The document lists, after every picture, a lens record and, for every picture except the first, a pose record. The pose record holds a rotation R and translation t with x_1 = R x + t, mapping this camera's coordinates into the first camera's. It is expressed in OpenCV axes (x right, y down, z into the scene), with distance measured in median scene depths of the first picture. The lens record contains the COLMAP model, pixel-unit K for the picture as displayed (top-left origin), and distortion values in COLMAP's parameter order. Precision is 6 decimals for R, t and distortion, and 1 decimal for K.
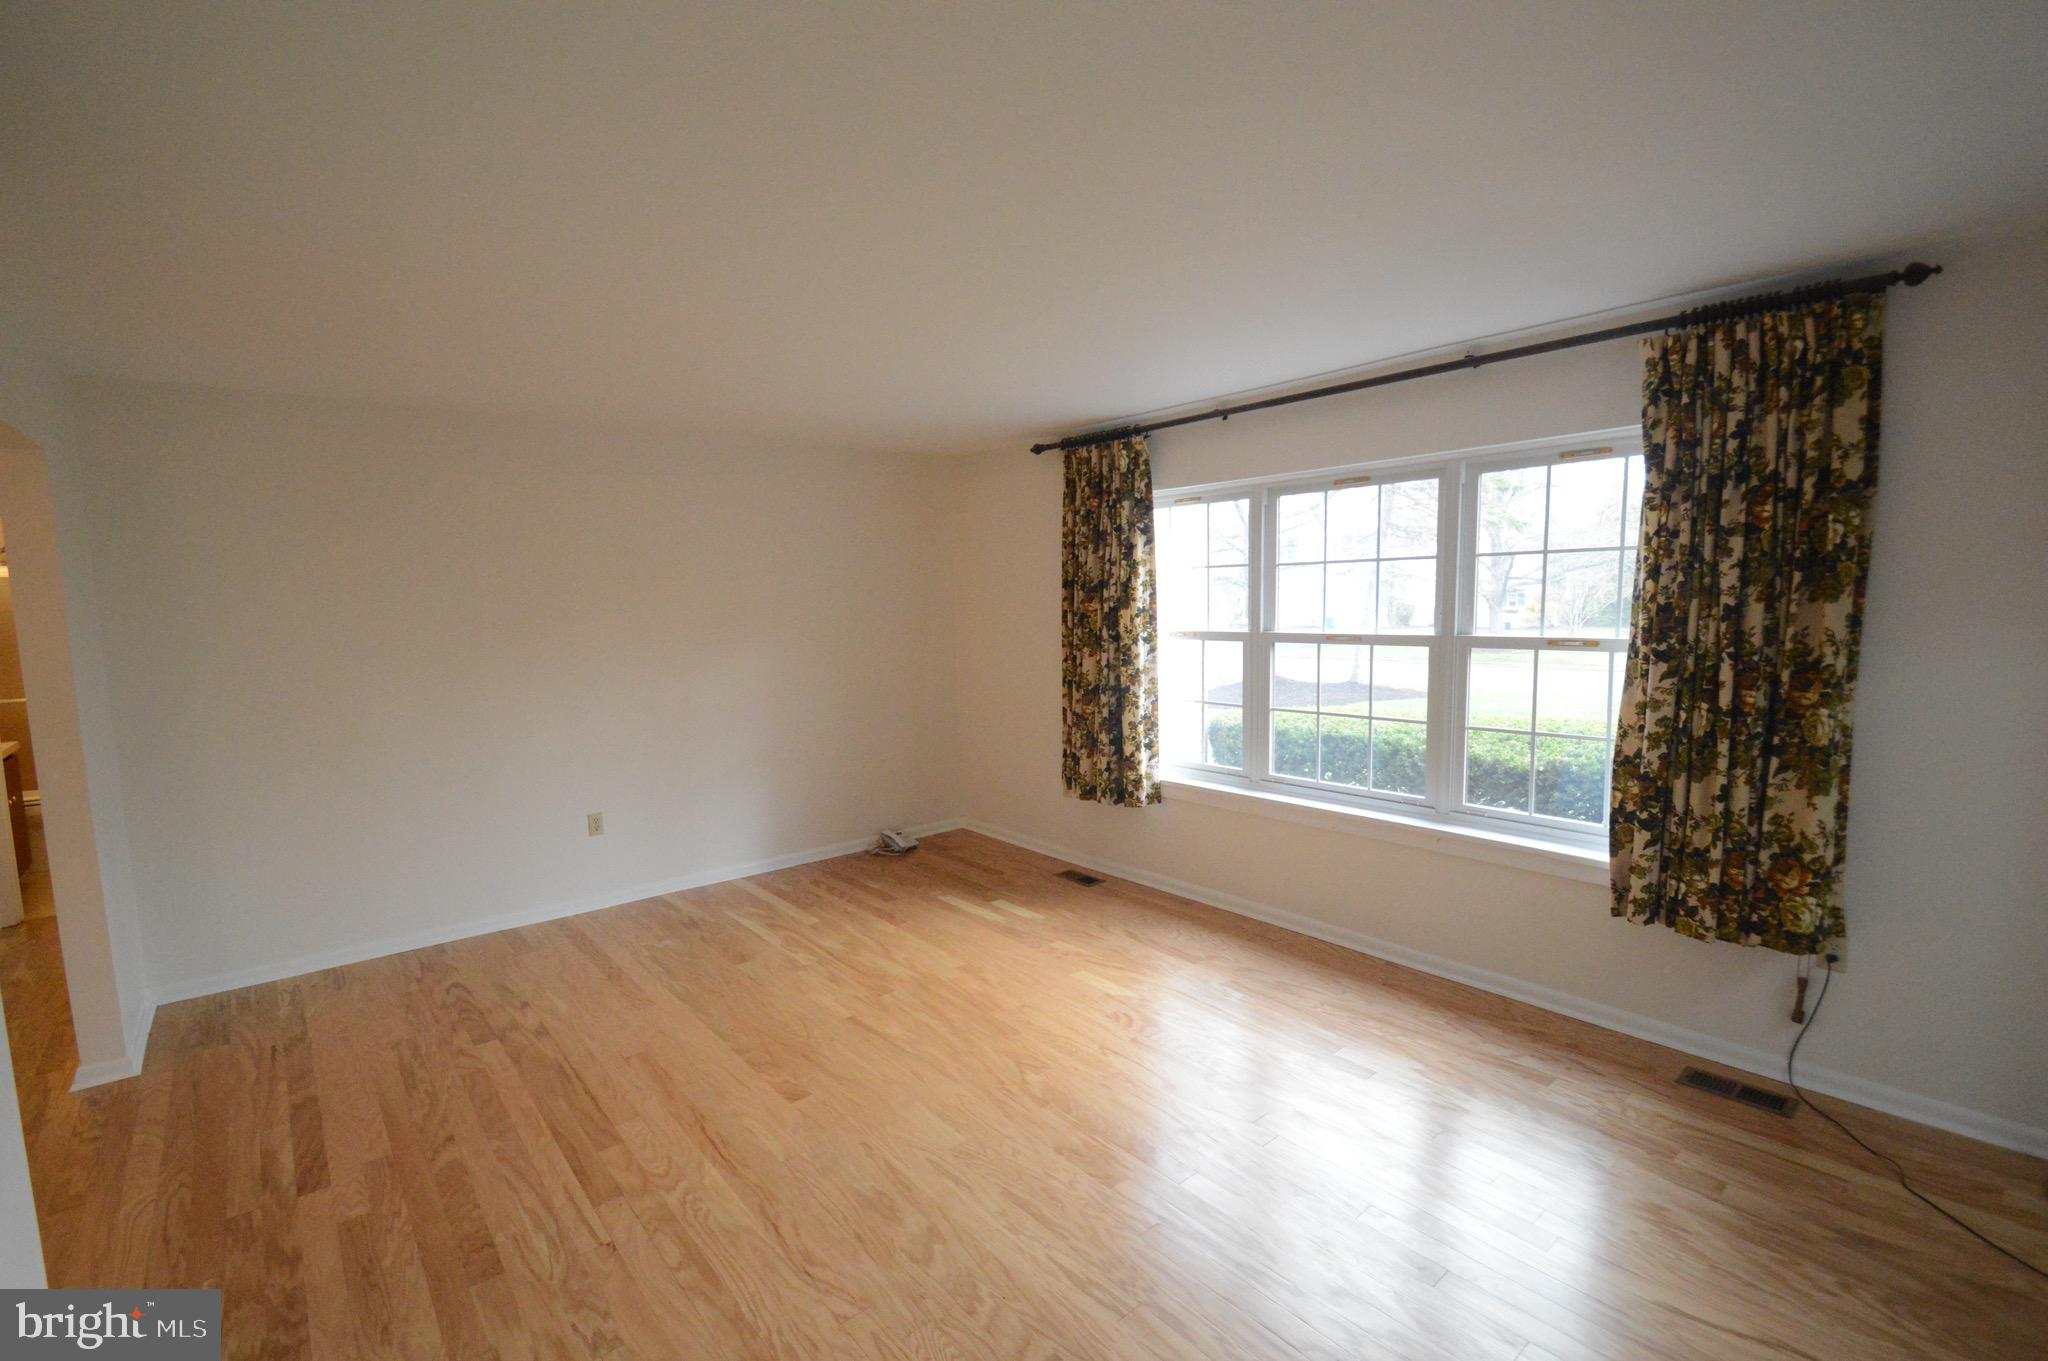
lens RADIAL K [[921.6, 0, 1006.6], [0, 921.6, 693.3], [0, 0, 1]] dist [0.003119, -0.014631]
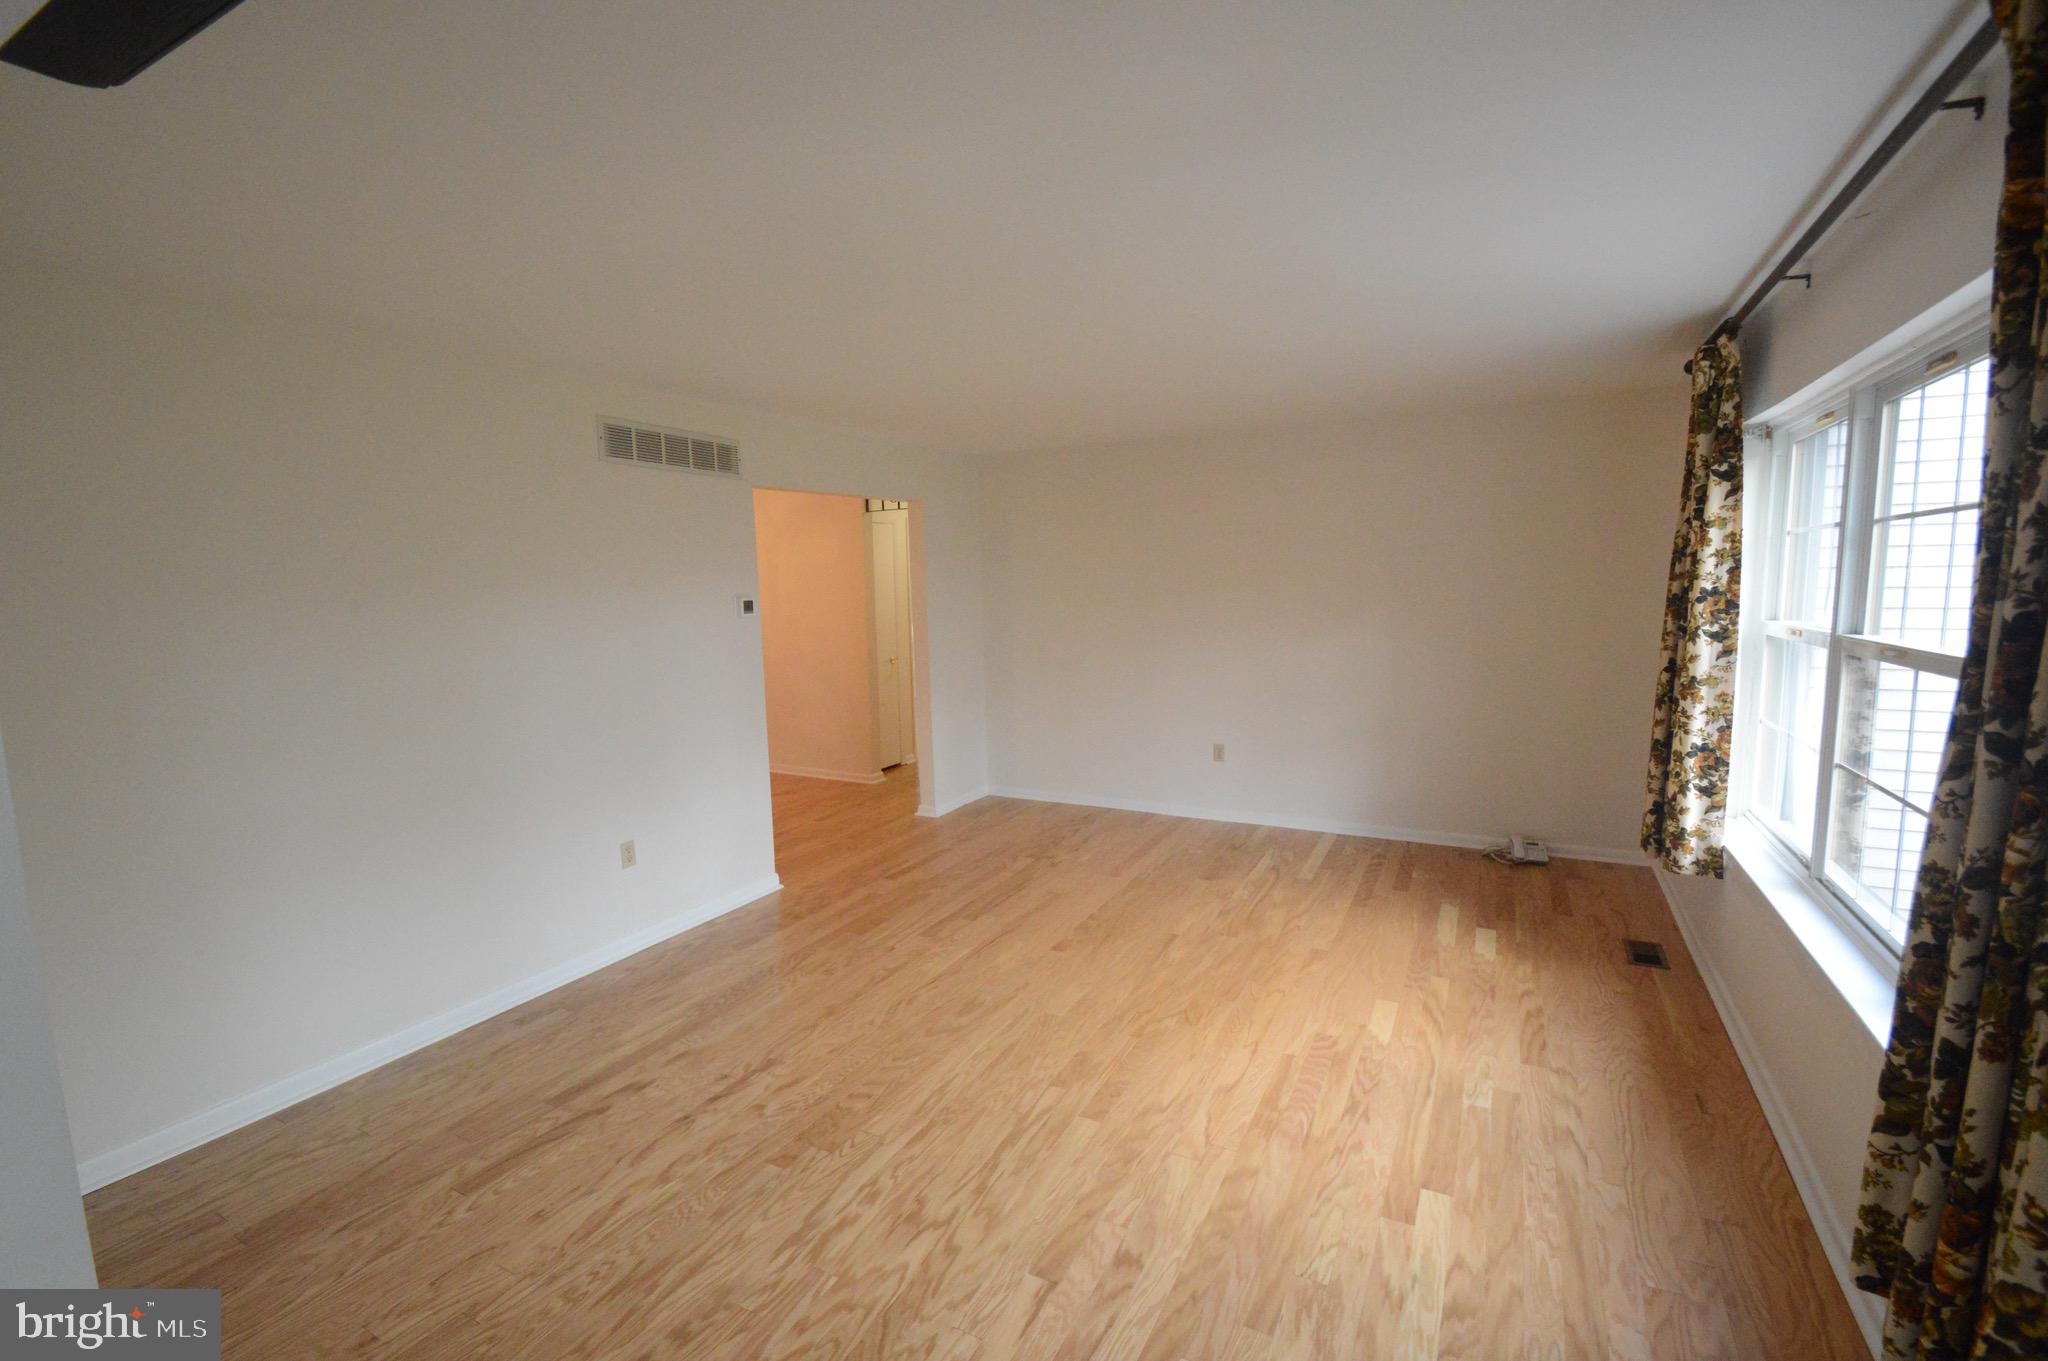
lens RADIAL K [[921.6, 0, 1006.6], [0, 921.6, 693.3], [0, 0, 1]] dist [0.003119, -0.014631]
pose [[0.353539, 0.123827, -0.927188, 0.606415], [-0.086622, 0.991274, 0.099357, -0.038538], [0.931400, 0.045188, 0.361180, 0.271136]]
